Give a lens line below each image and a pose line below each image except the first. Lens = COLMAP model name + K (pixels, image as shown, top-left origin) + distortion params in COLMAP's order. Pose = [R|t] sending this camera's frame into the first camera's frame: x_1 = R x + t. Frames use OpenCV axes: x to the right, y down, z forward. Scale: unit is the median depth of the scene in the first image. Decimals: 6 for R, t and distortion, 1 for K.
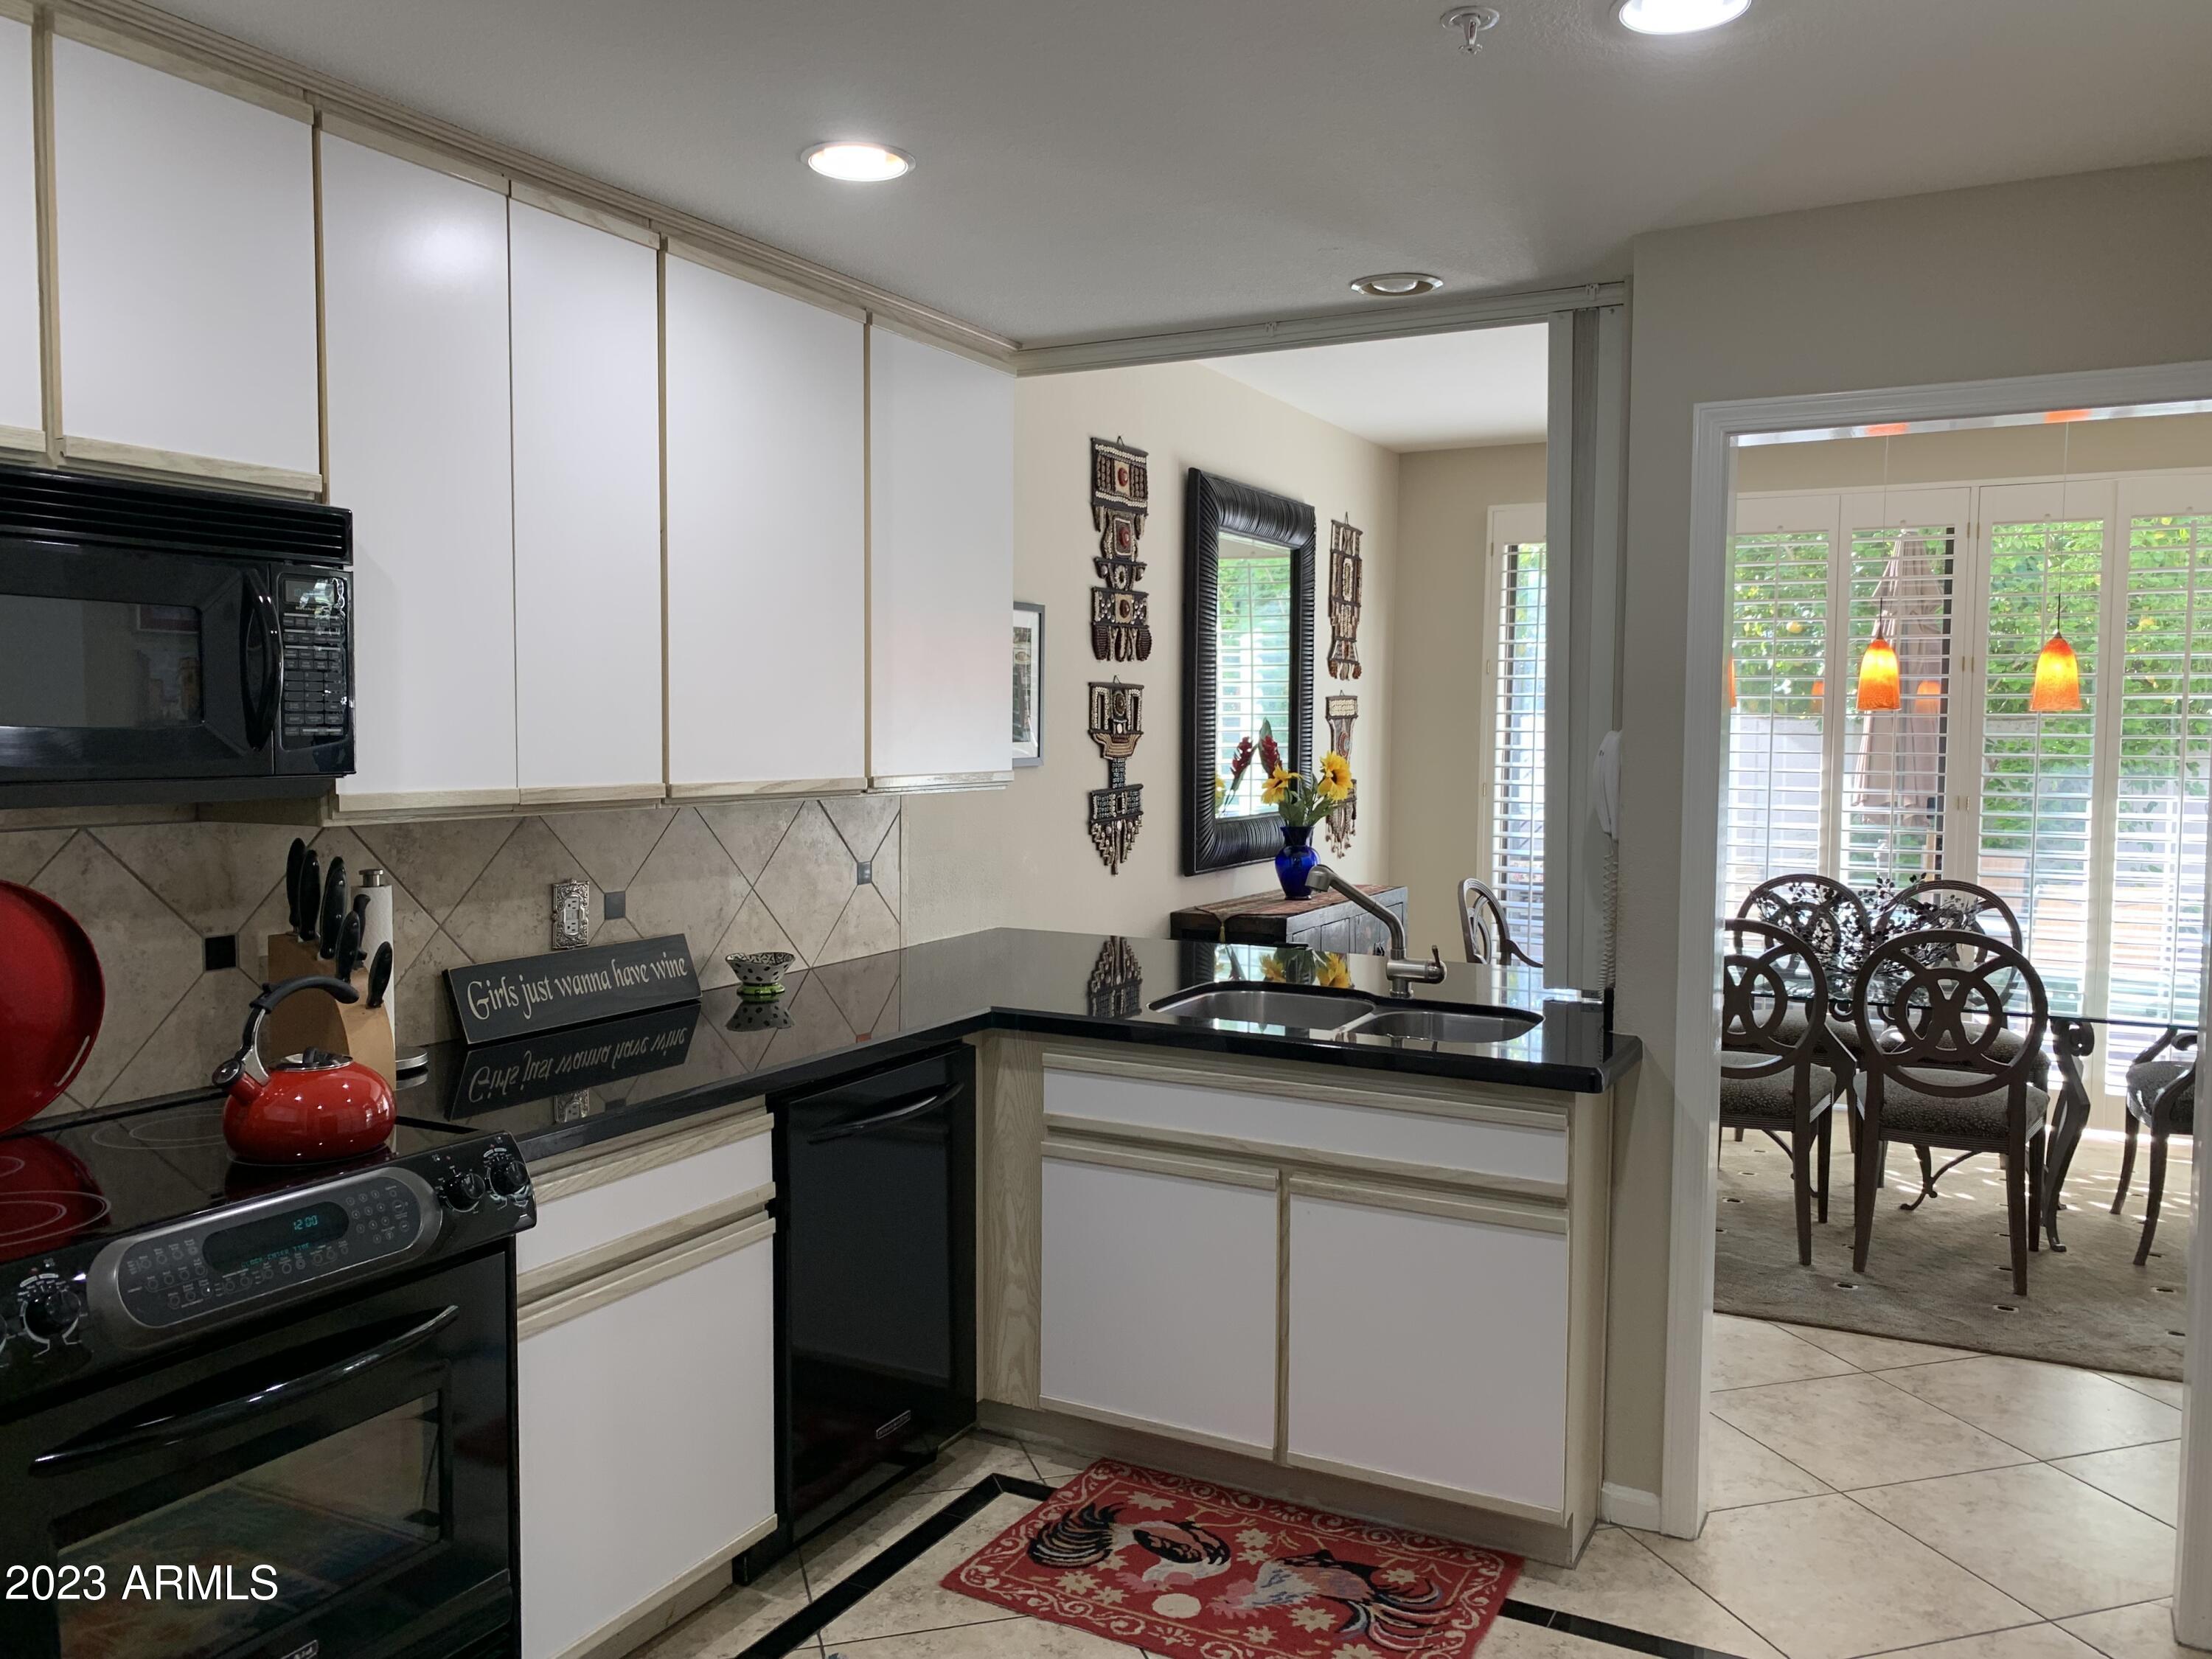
lens RADIAL K [[1697.2, 0, 1102.8], [0, 1697.2, 827.8], [0, 0, 1]] dist [0.045274, -0.026651]
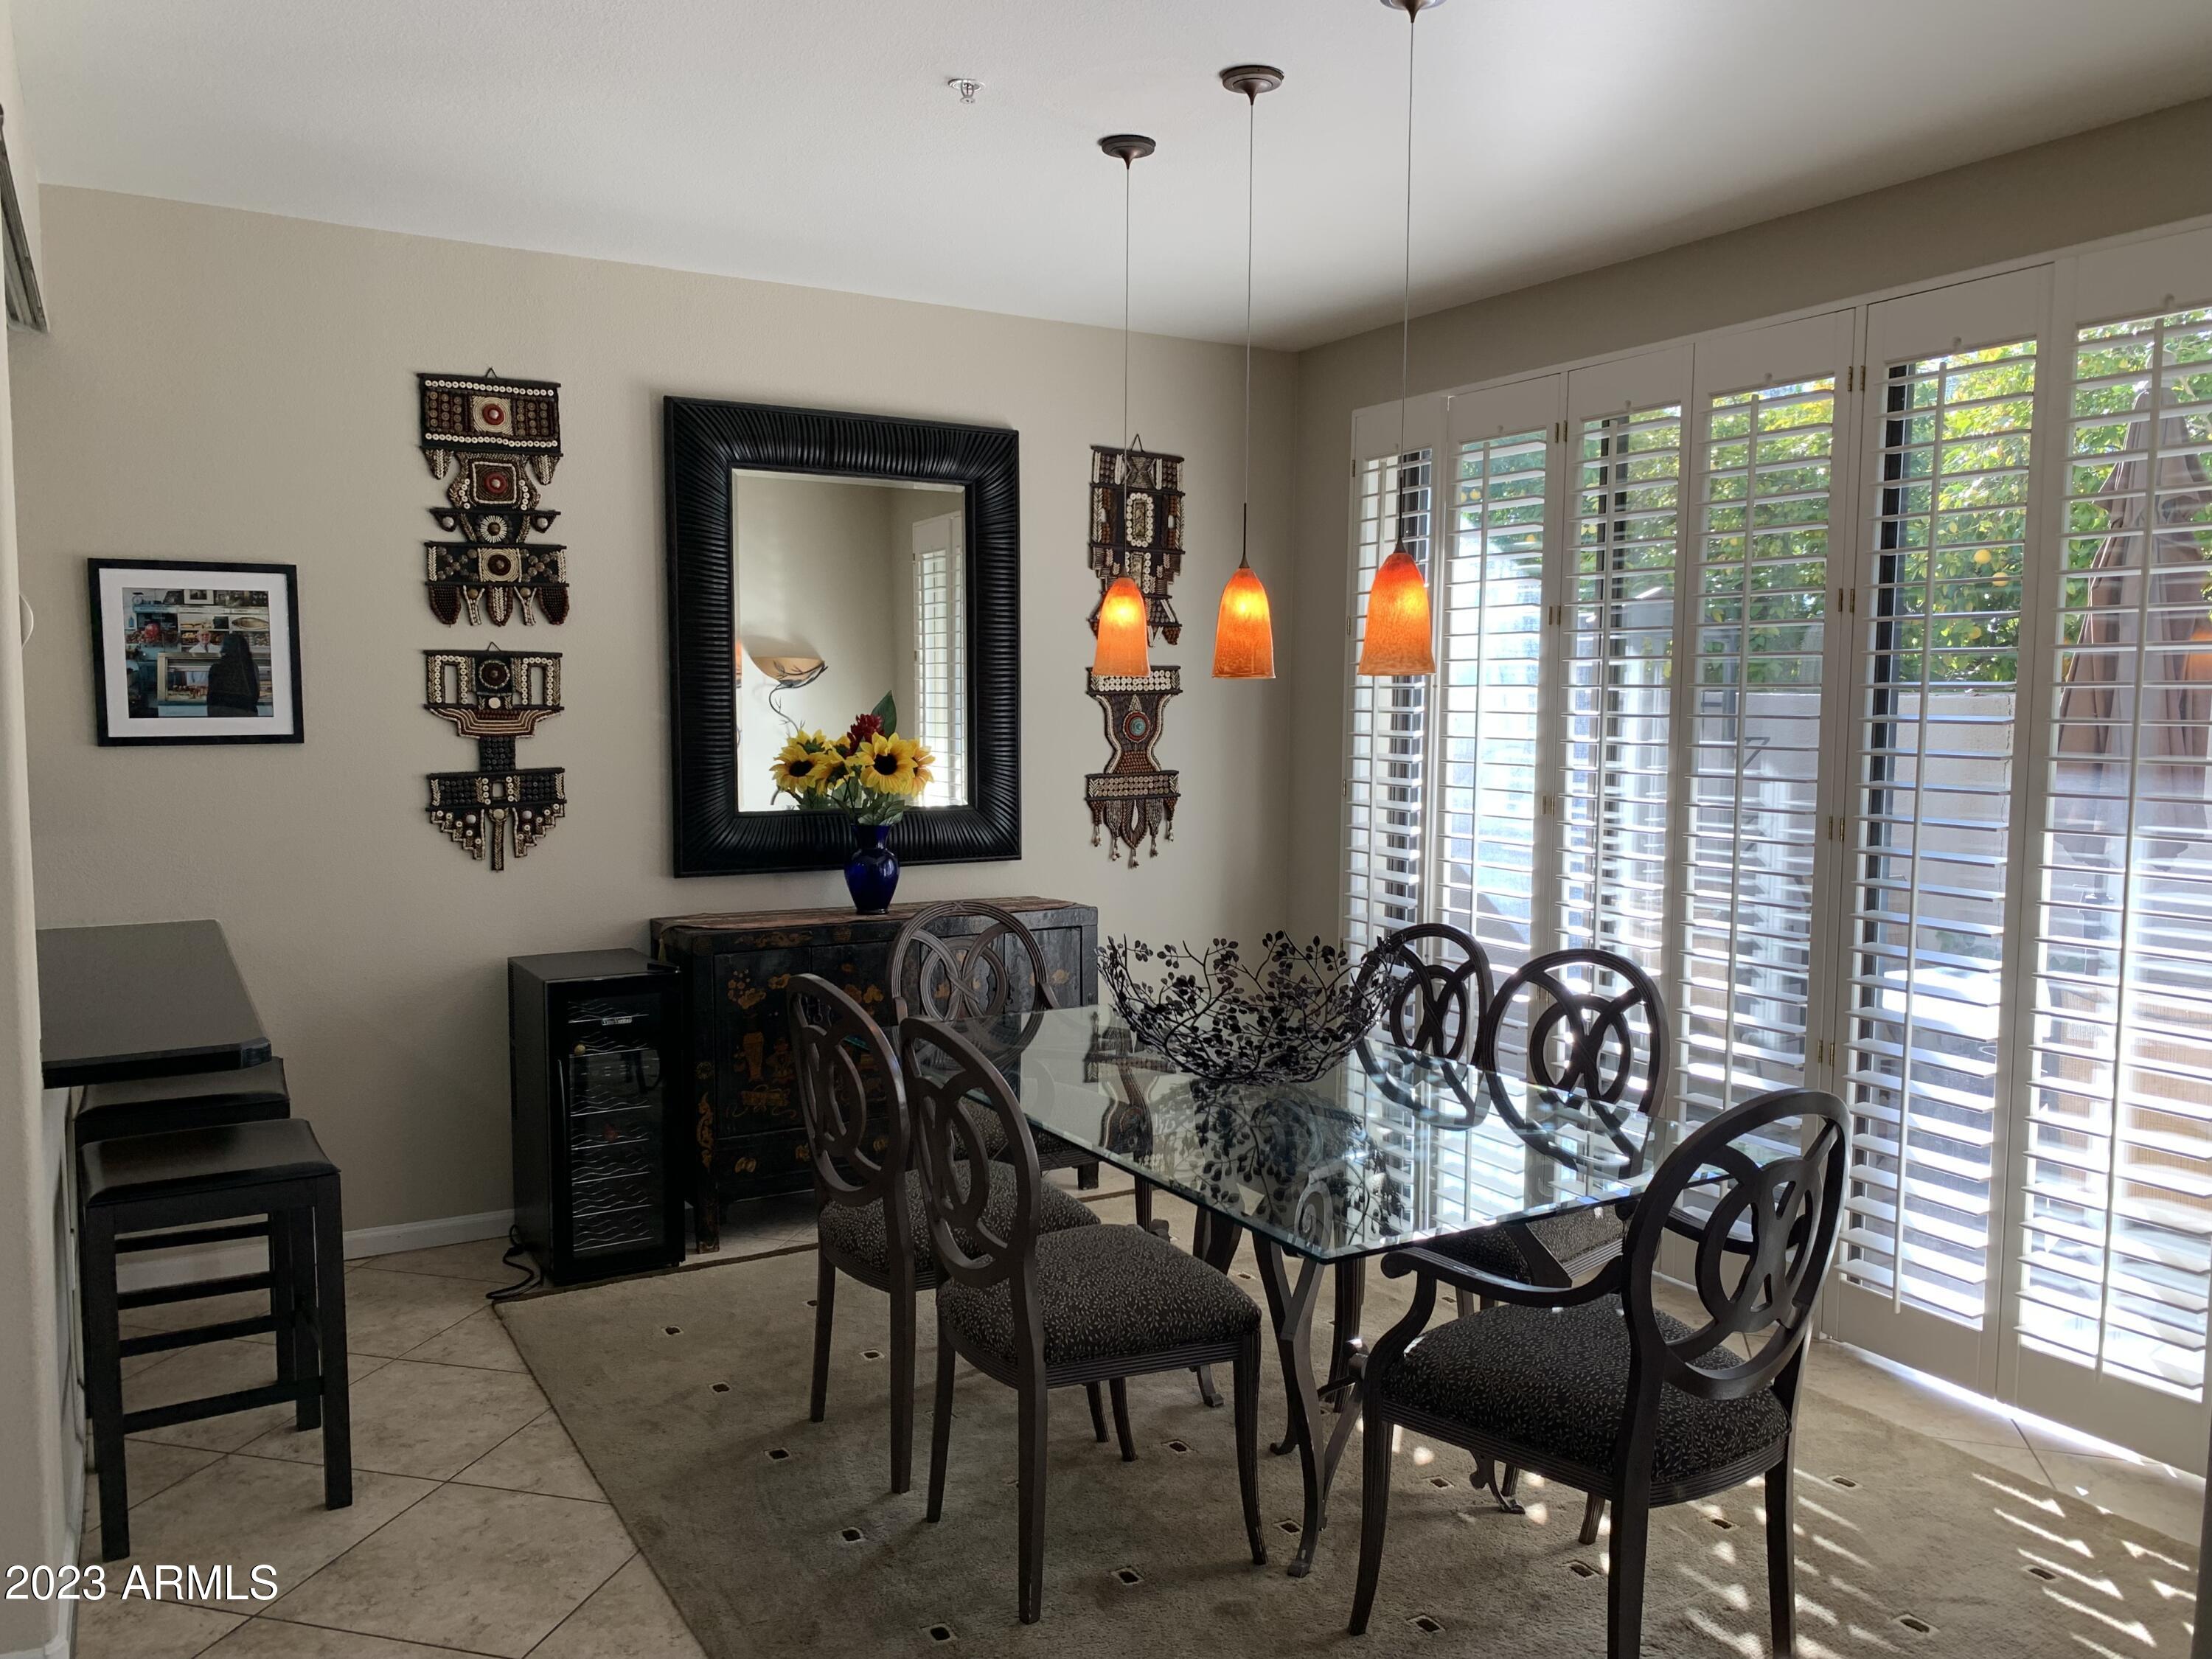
lens RADIAL K [[1697.2, 0, 1104.5], [0, 1697.2, 831.8], [0, 0, 1]] dist [0.045274, -0.026651]
pose [[0.846987, 0.039375, -0.530154, 0.743784], [-0.033522, 0.999224, 0.020657, -0.020825], [0.530556, 0.000275, 0.847650, 0.419990]]
